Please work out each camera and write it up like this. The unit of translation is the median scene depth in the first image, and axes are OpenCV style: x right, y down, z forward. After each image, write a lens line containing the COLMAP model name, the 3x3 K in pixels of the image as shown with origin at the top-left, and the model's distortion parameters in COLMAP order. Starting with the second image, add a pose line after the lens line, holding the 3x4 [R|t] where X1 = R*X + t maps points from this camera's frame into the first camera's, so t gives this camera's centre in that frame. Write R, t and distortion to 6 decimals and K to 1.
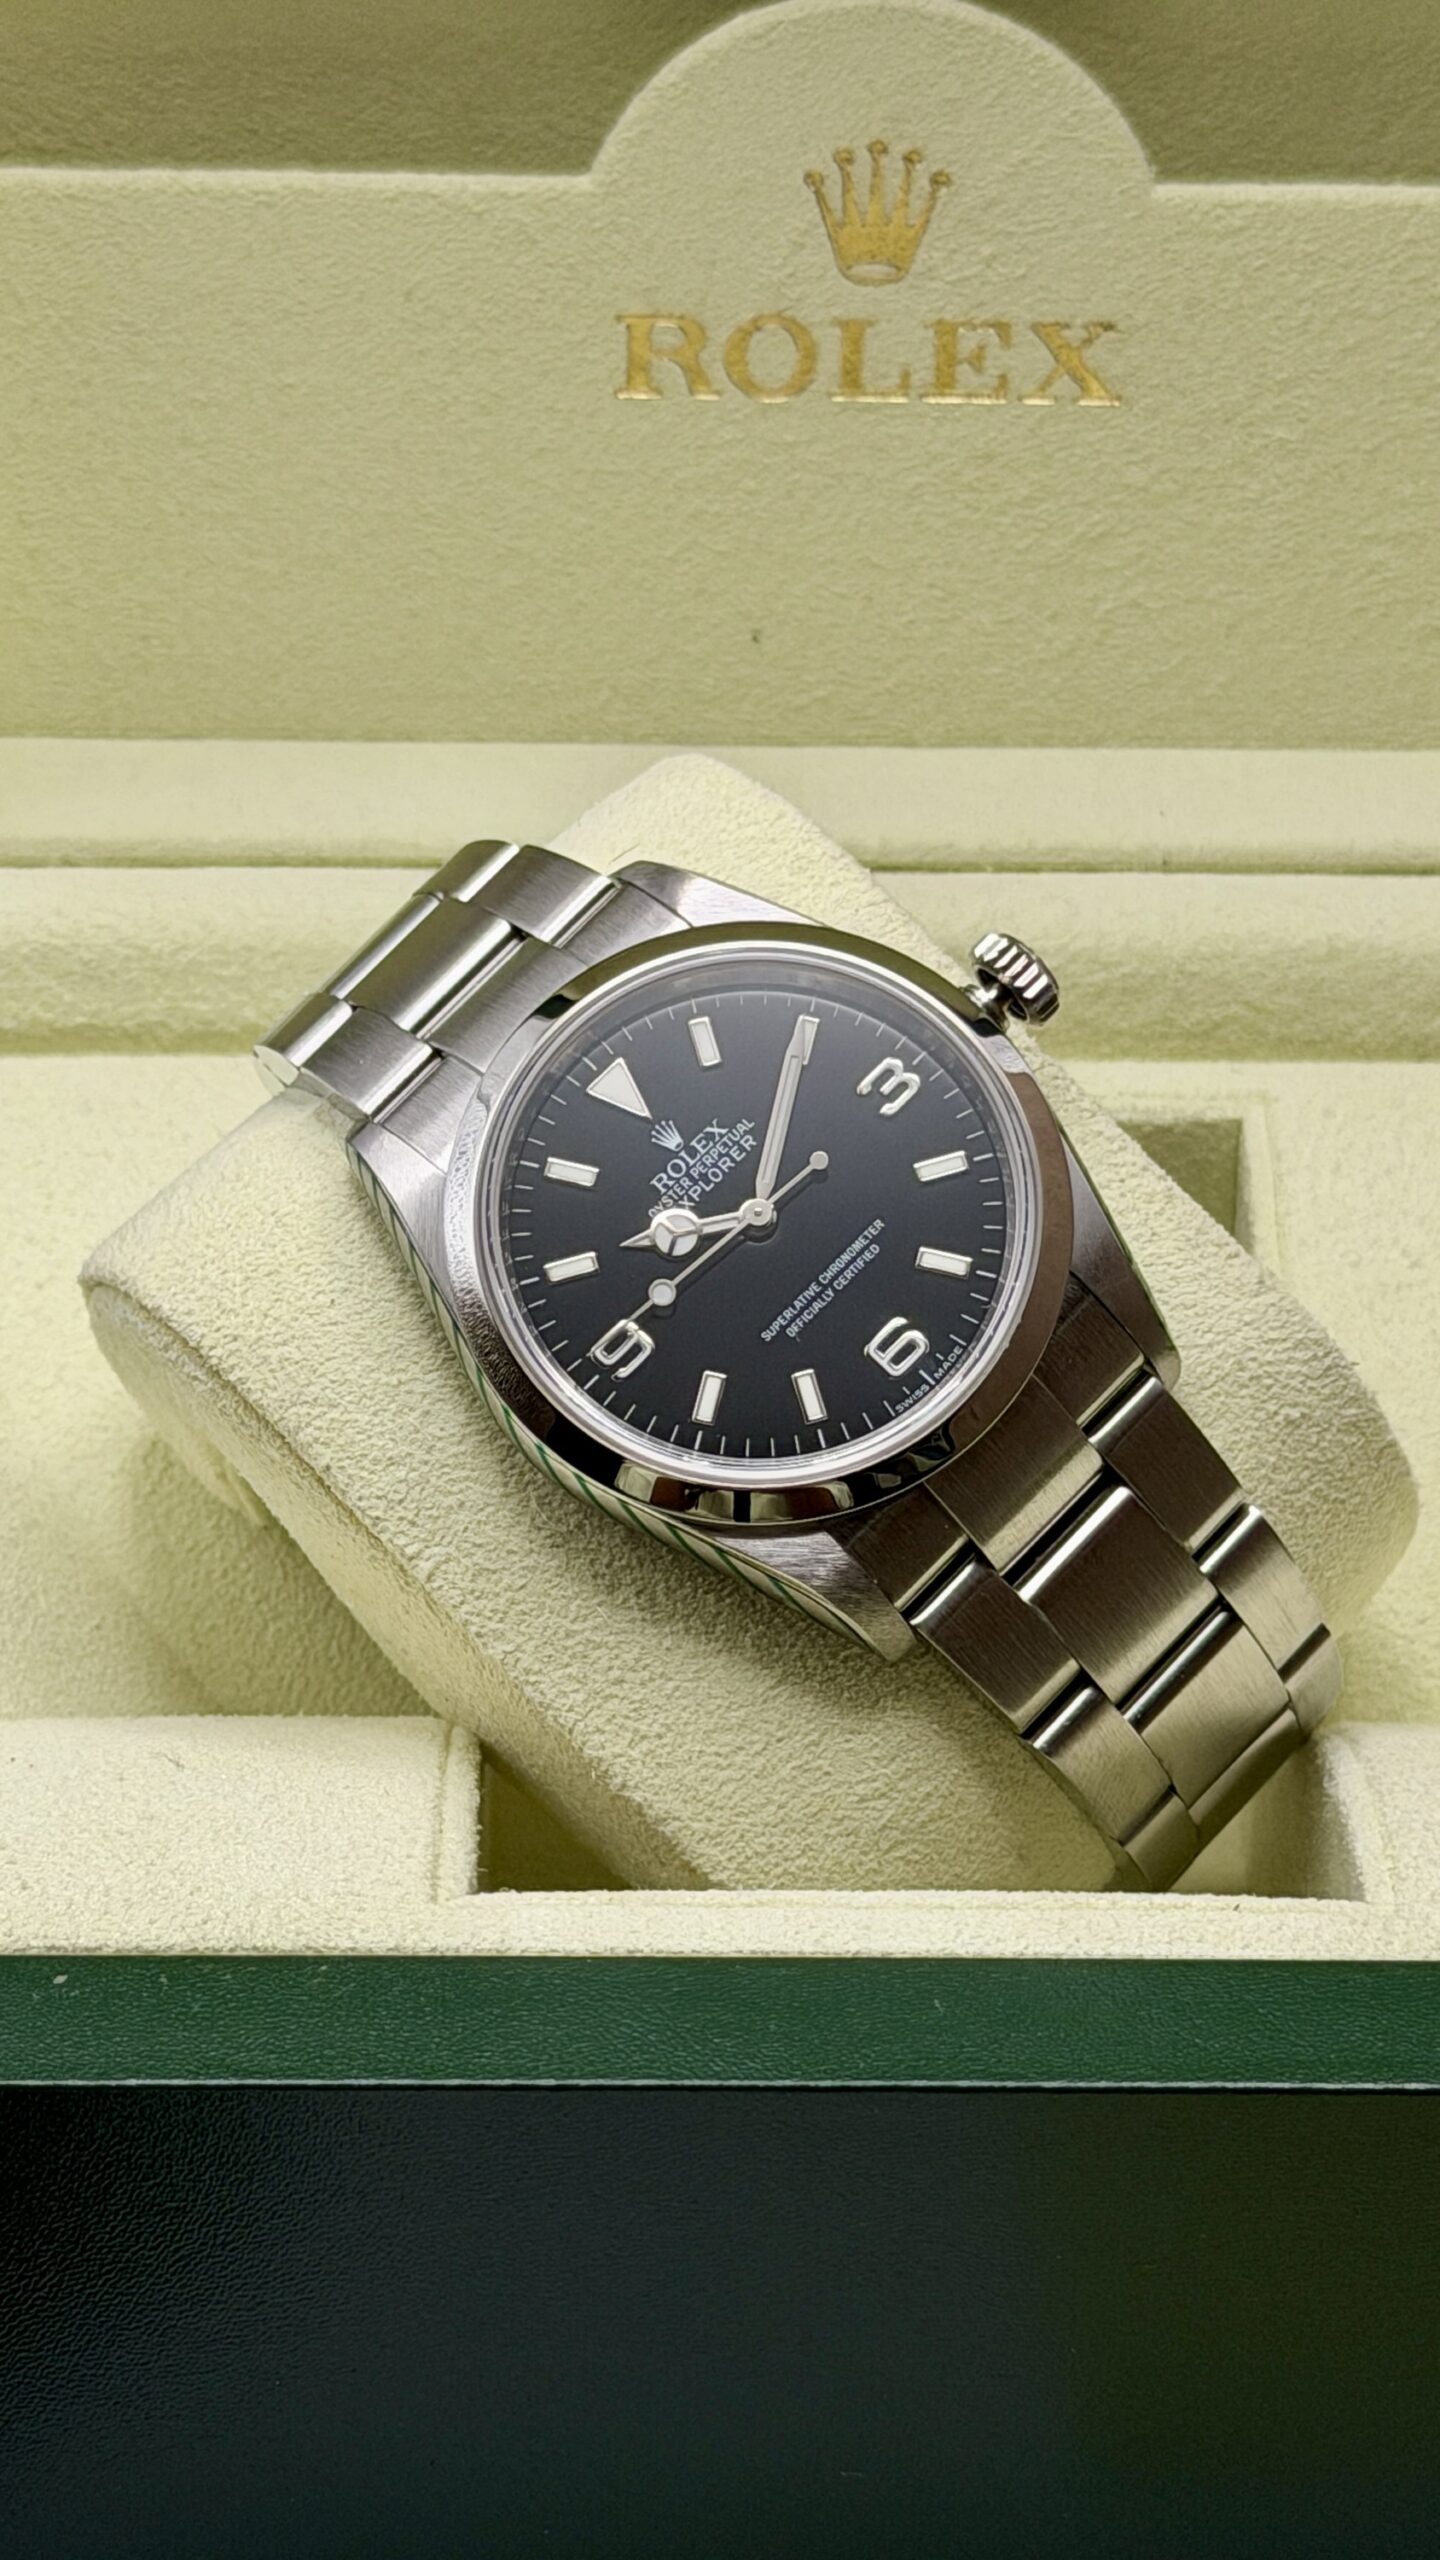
lens RADIAL K [[6045.7, 0, 696.4], [0, 6045.7, 1277.2], [0, 0, 1]] dist [0.113599, 0.404901]
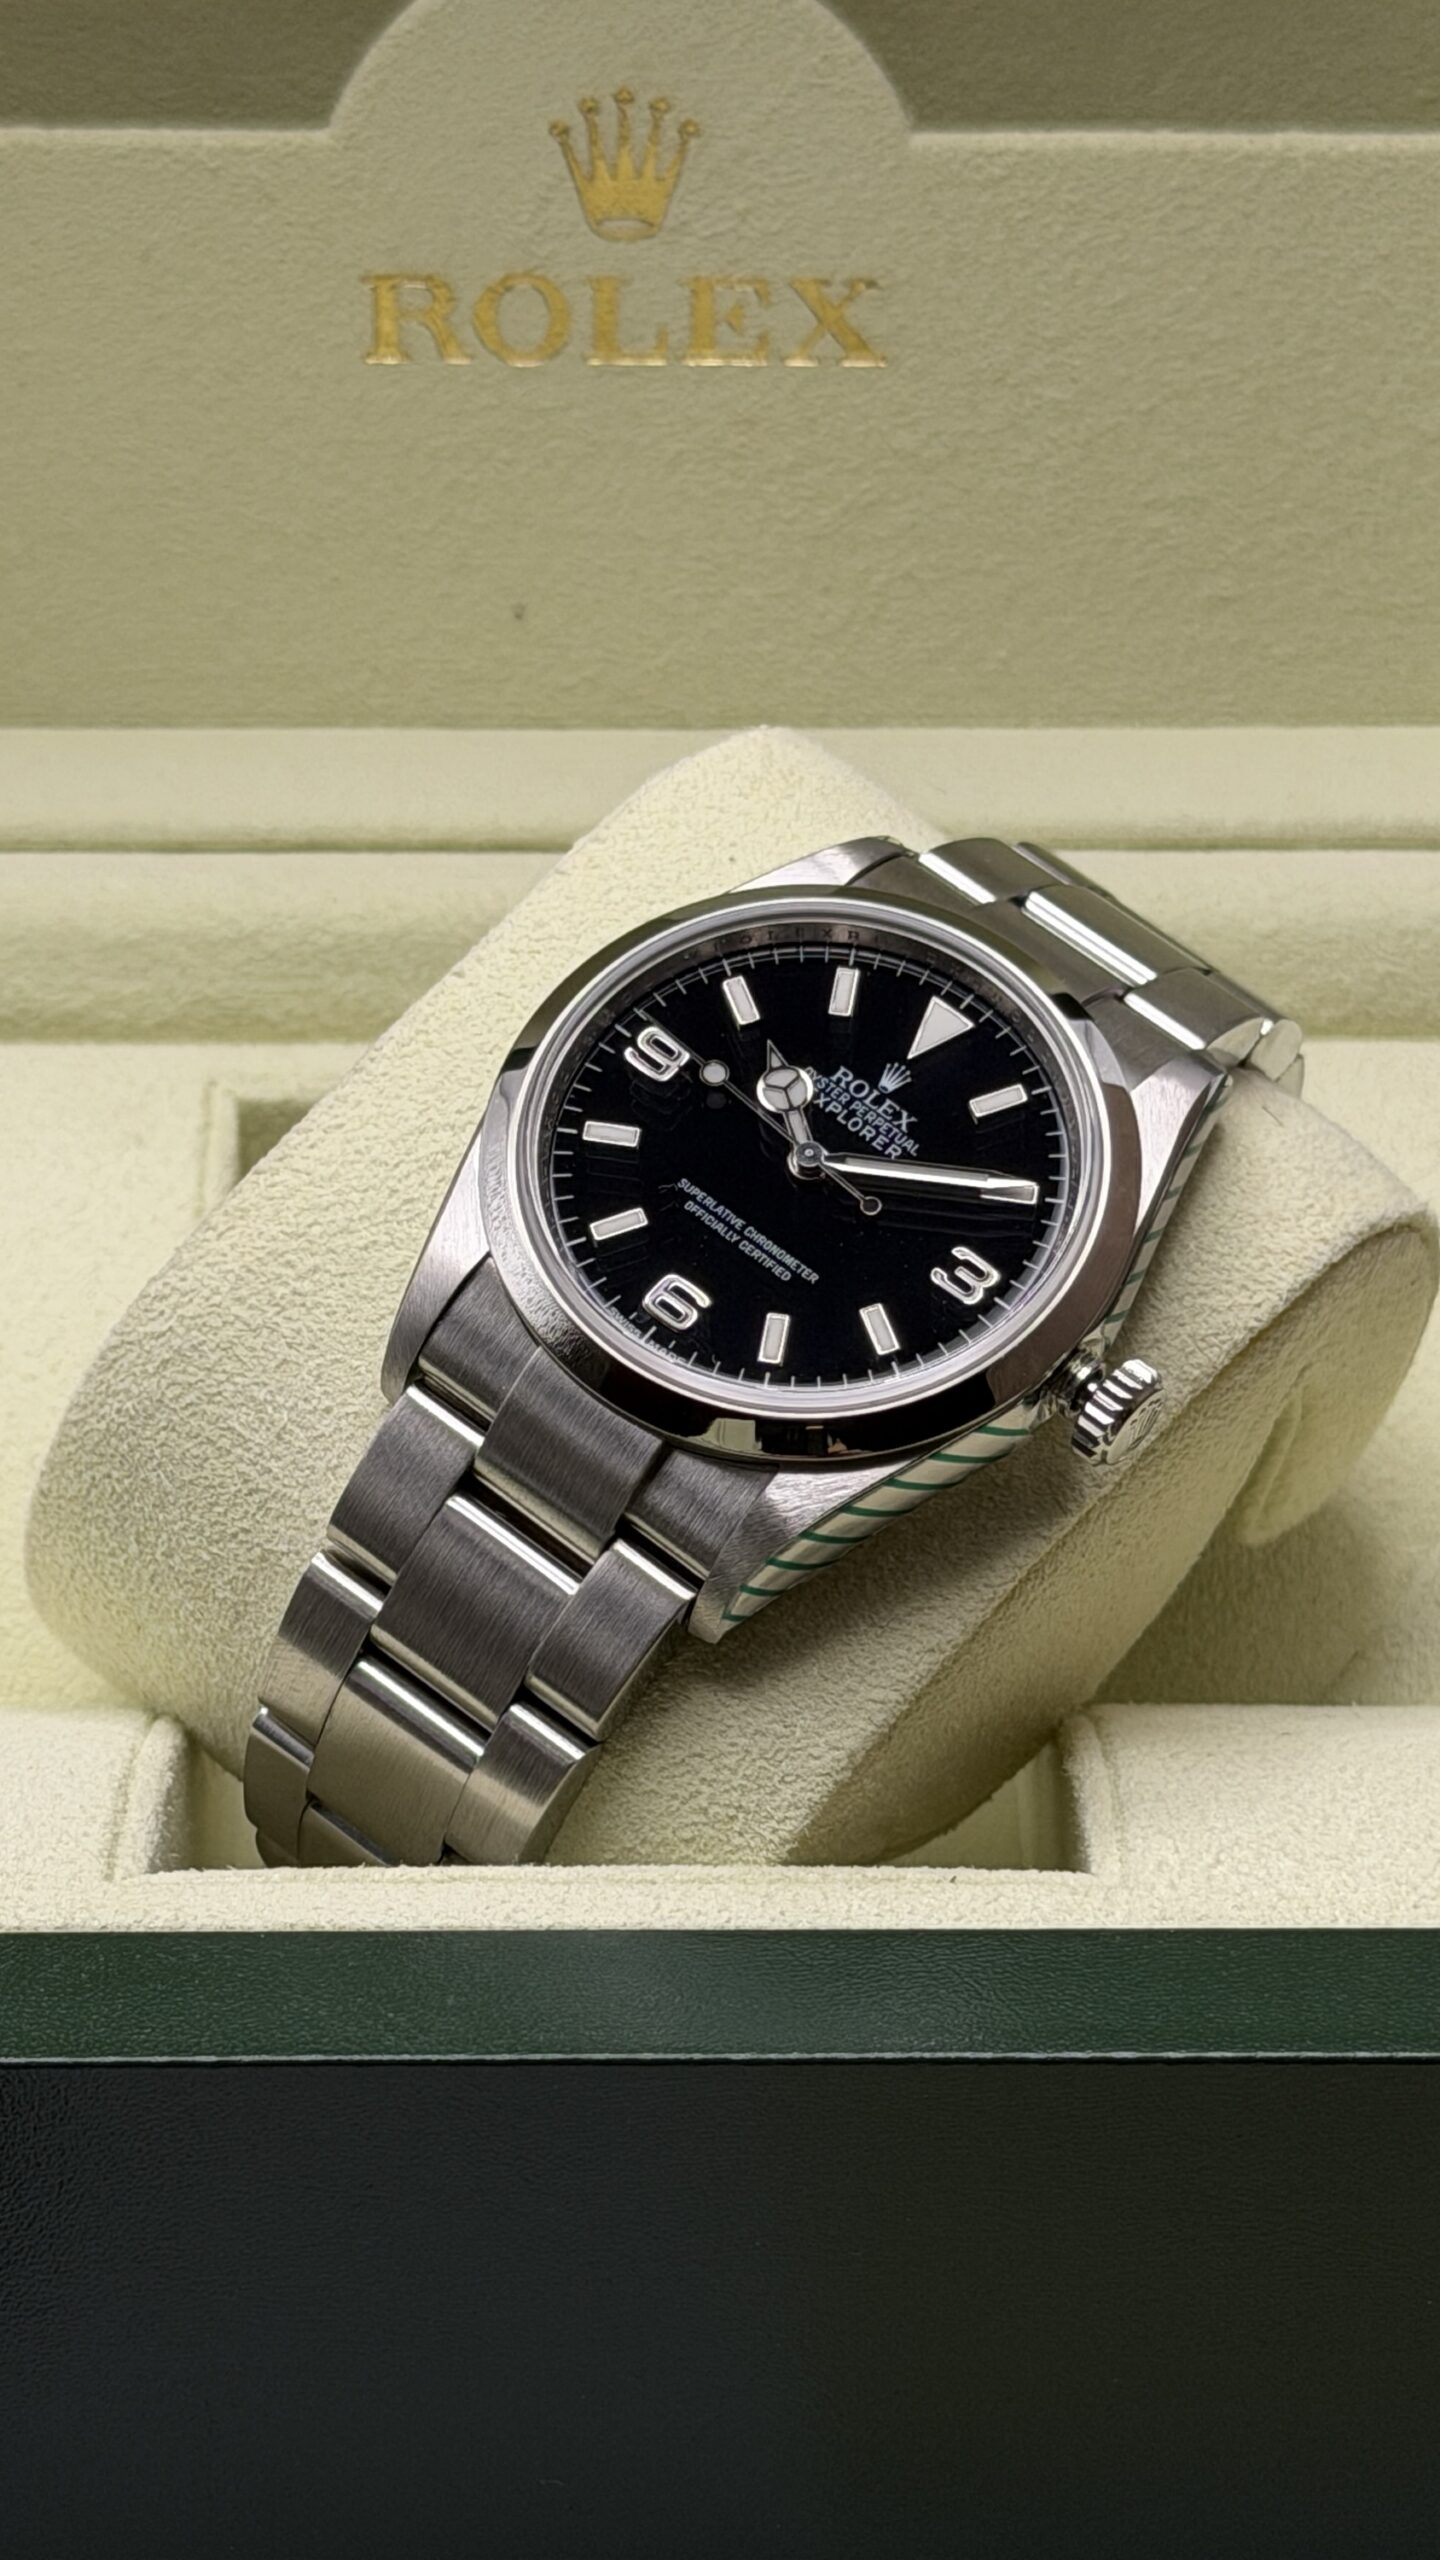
lens RADIAL K [[6045.7, 0, 696.4], [0, 6045.7, 1277.2], [0, 0, 1]] dist [0.113599, 0.404901]
pose [[0.999856, -0.008755, -0.014541, 0.052963], [0.008229, 0.999322, -0.035893, 0.036132], [0.014845, 0.035768, 0.999250, 0.039198]]
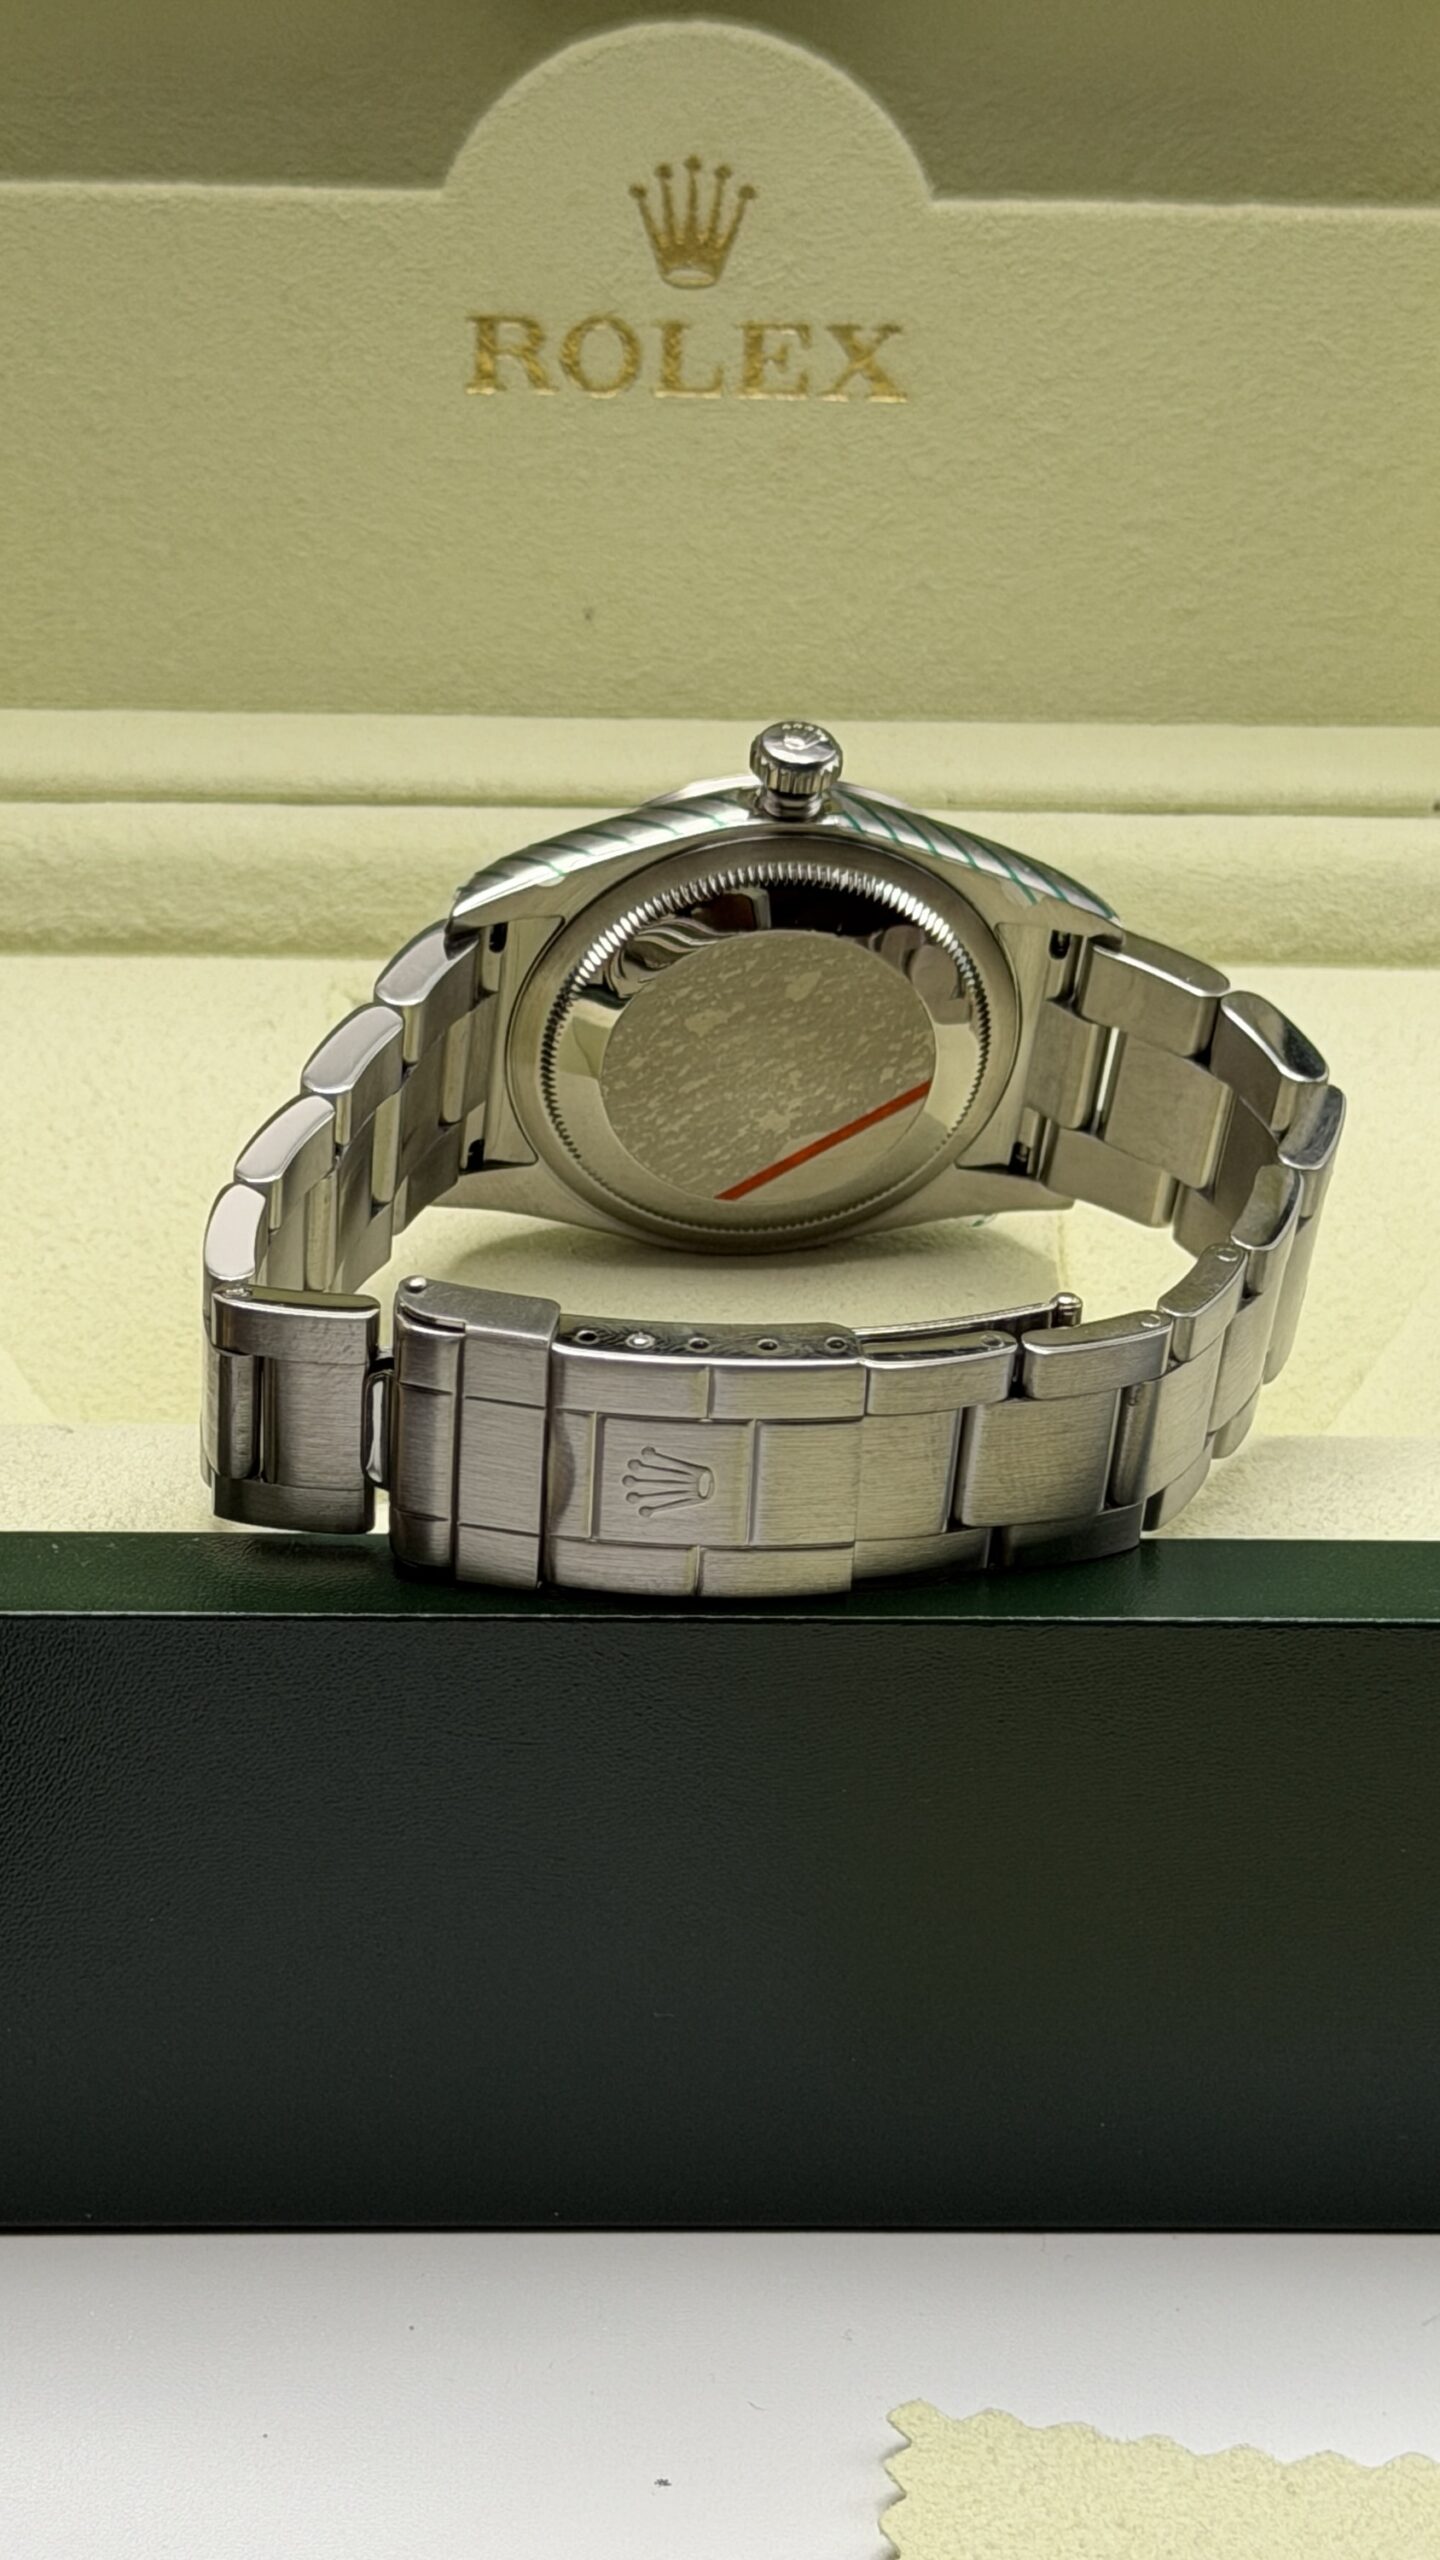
lens RADIAL K [[5972.0, 0, 720.0], [0, 5972.0, 1280.0], [0, 0, 1]] dist [0.068474, 0.523406]
pose [[0.999716, 0.000763, 0.023817, 0.007985], [0.002679, 0.989553, -0.144145, 0.184621], [-0.023678, 0.144167, 0.989270, -0.093458]]
